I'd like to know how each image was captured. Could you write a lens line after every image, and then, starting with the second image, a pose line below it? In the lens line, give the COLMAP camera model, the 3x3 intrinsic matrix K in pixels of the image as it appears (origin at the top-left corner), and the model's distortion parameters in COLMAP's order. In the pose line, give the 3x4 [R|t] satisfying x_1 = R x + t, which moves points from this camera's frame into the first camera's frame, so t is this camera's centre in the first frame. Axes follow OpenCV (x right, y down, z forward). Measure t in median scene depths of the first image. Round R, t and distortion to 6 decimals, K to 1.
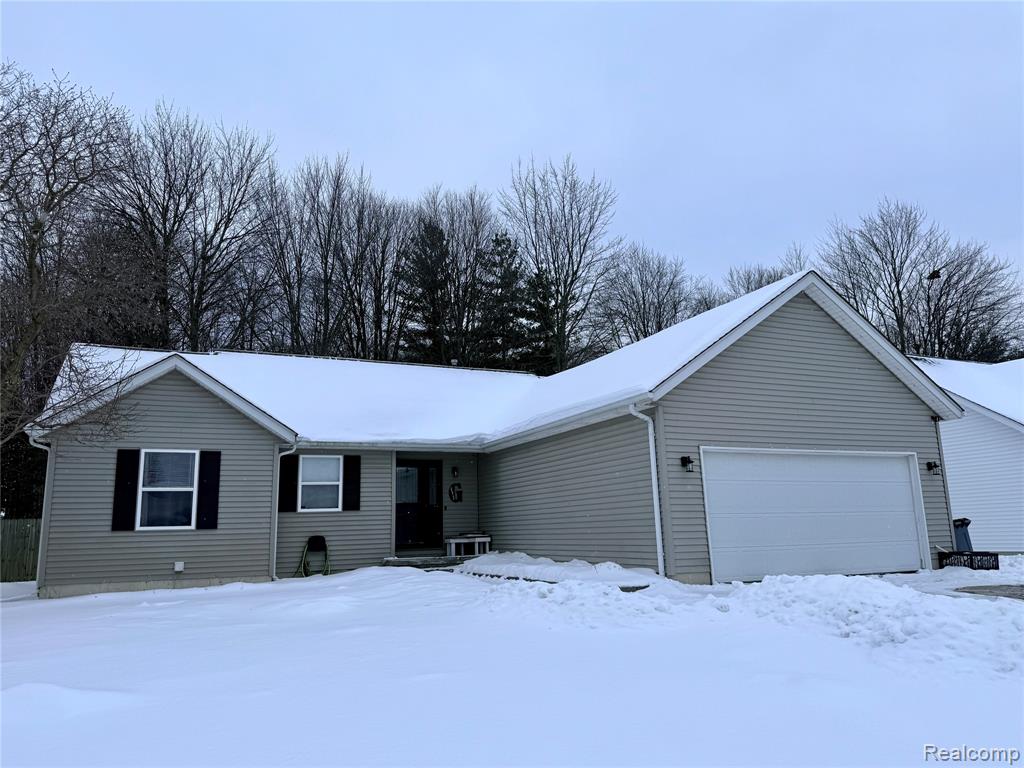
lens RADIAL K [[733.0, 0, 517.2], [0, 733.0, 382.5], [0, 0, 1]] dist [0.039267, -0.038904]
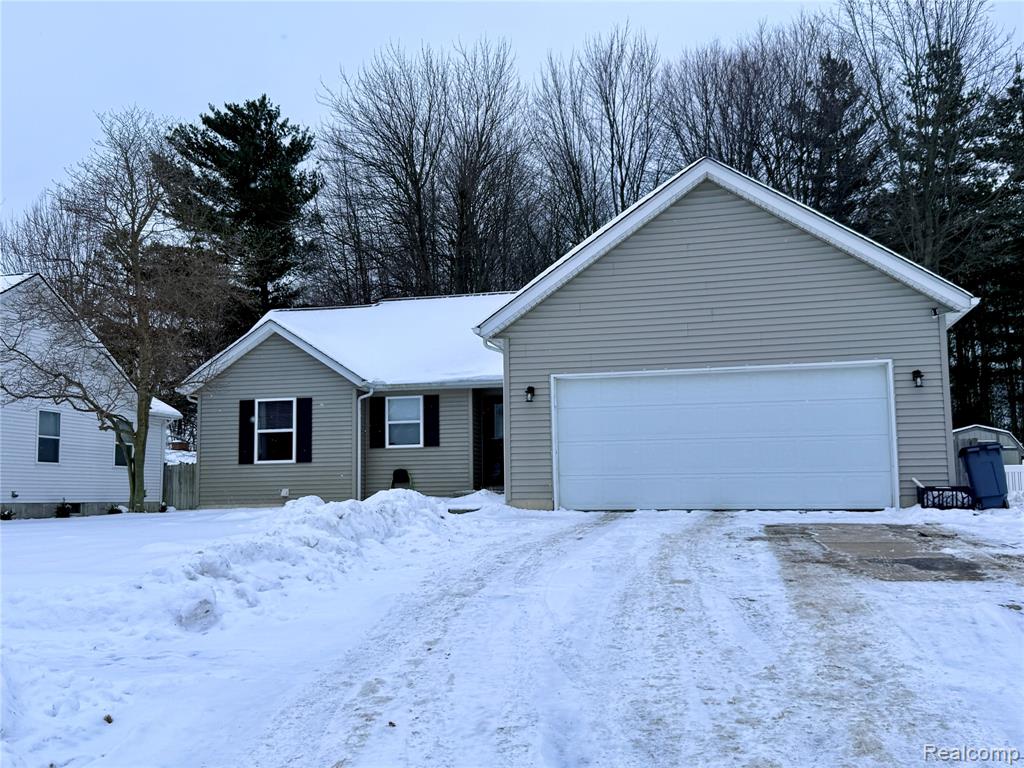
lens RADIAL K [[1013.1, 0, 509.0], [0, 1013.1, 392.5], [0, 0, 1]] dist [0.127158, 0.000000]
pose [[0.789500, -0.047920, -0.611877, 0.818188], [0.115050, 0.990830, 0.070850, 0.006026], [0.602871, -0.126332, 0.787773, -0.086131]]
